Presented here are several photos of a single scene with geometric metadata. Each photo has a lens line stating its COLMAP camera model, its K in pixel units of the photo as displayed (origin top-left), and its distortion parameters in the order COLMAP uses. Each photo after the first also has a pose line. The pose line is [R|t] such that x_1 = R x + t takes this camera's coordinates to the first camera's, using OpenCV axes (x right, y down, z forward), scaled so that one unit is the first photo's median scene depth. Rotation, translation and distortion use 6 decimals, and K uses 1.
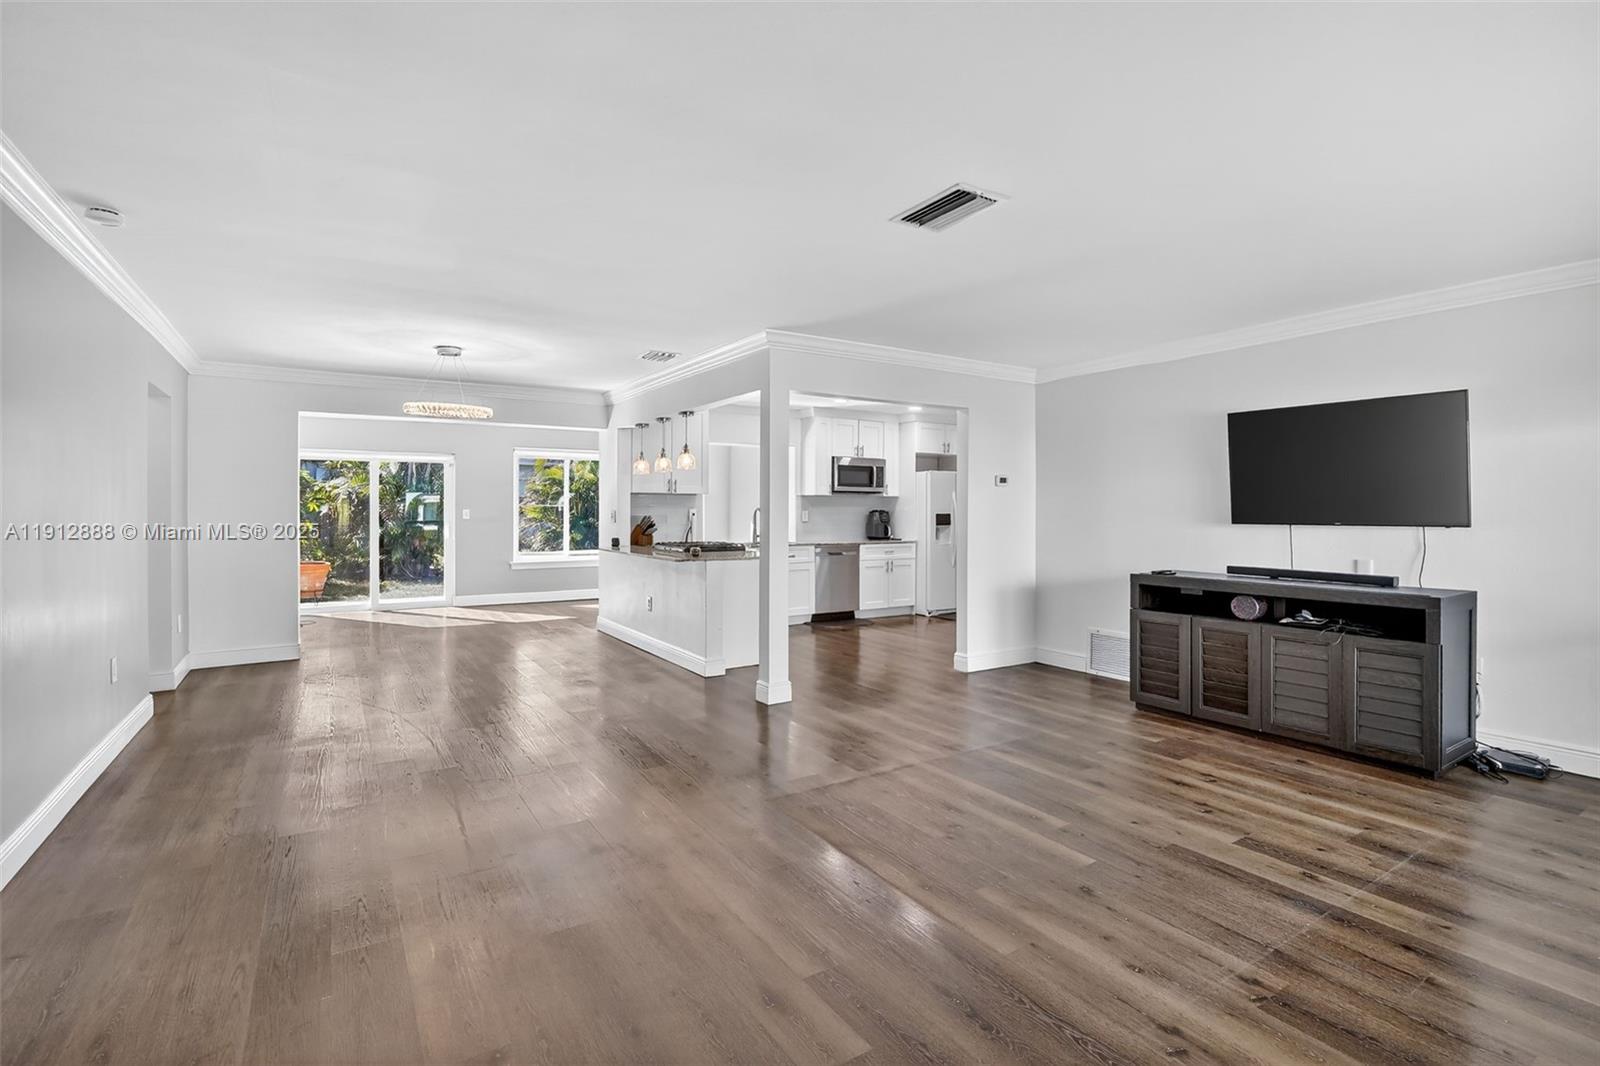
lens RADIAL K [[752.7, 0, 796.3], [0, 752.7, 508.6], [0, 0, 1]] dist [0.000582, 0.001111]
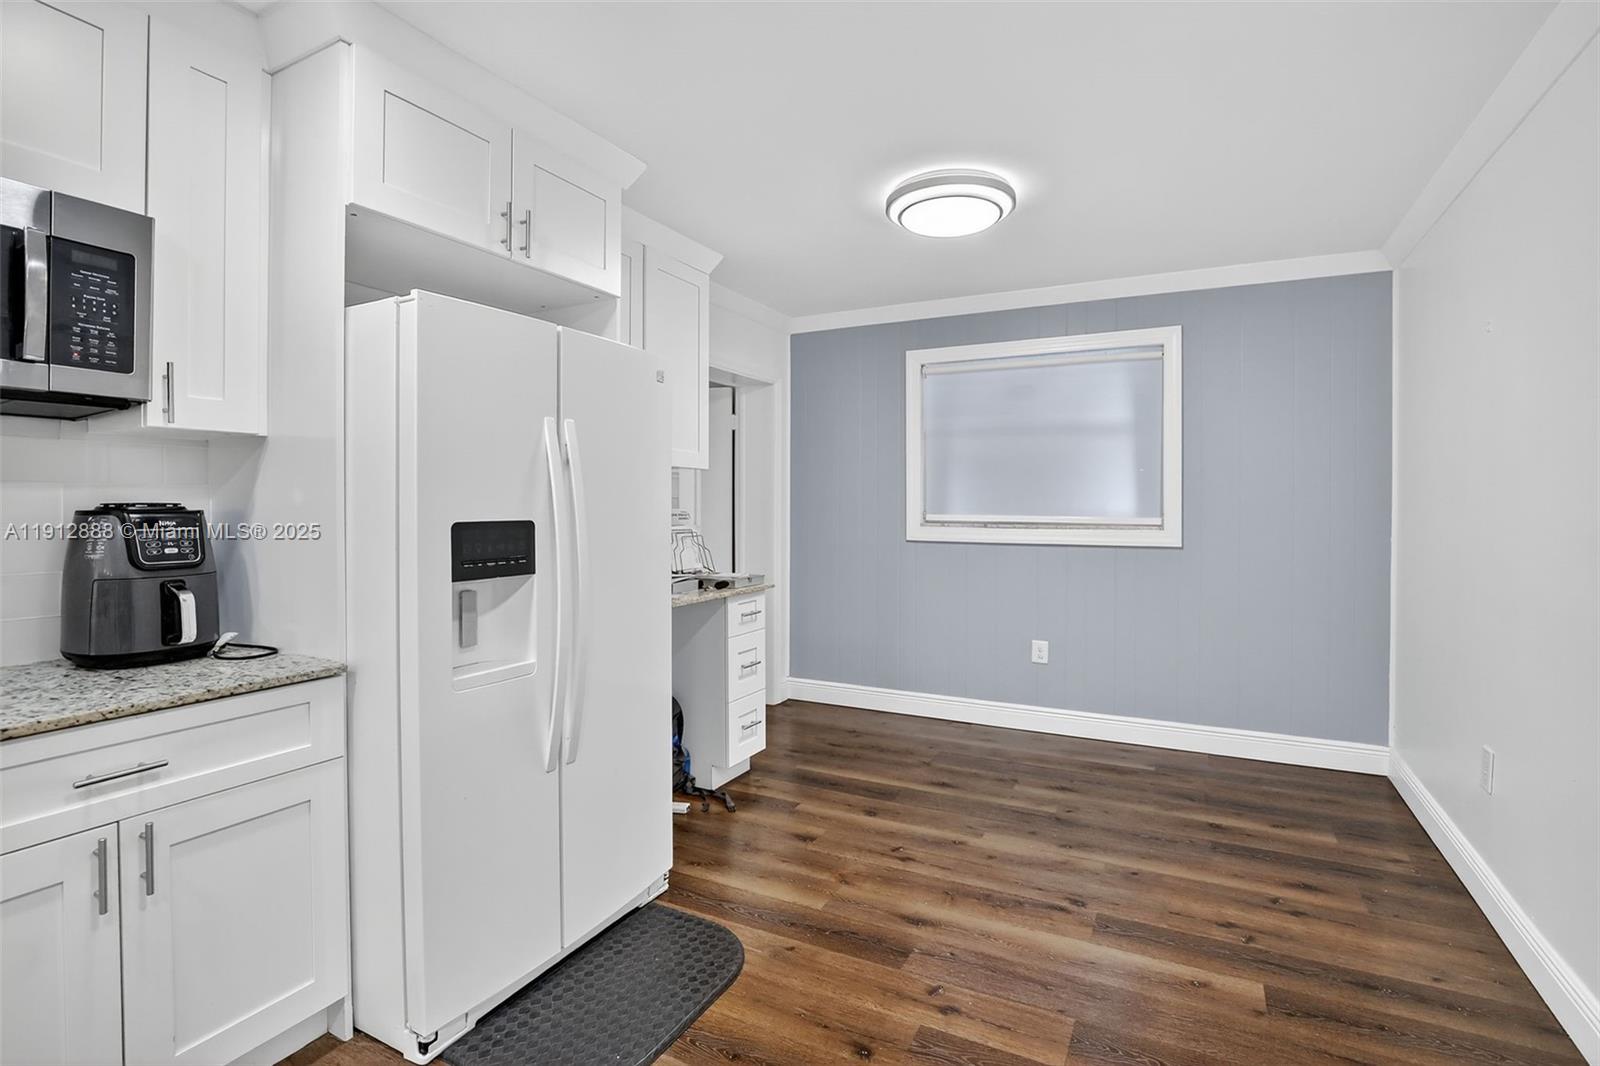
lens RADIAL K [[768.7, 0, 821.3], [0, 768.7, 502.7], [0, 0, 1]] dist [-0.023357, 0.000149]
pose [[0.857305, -0.003105, 0.514800, 0.166568], [0.002972, 0.999995, 0.001083, 0.001952], [-0.514800, 0.000601, 0.857310, 0.788532]]
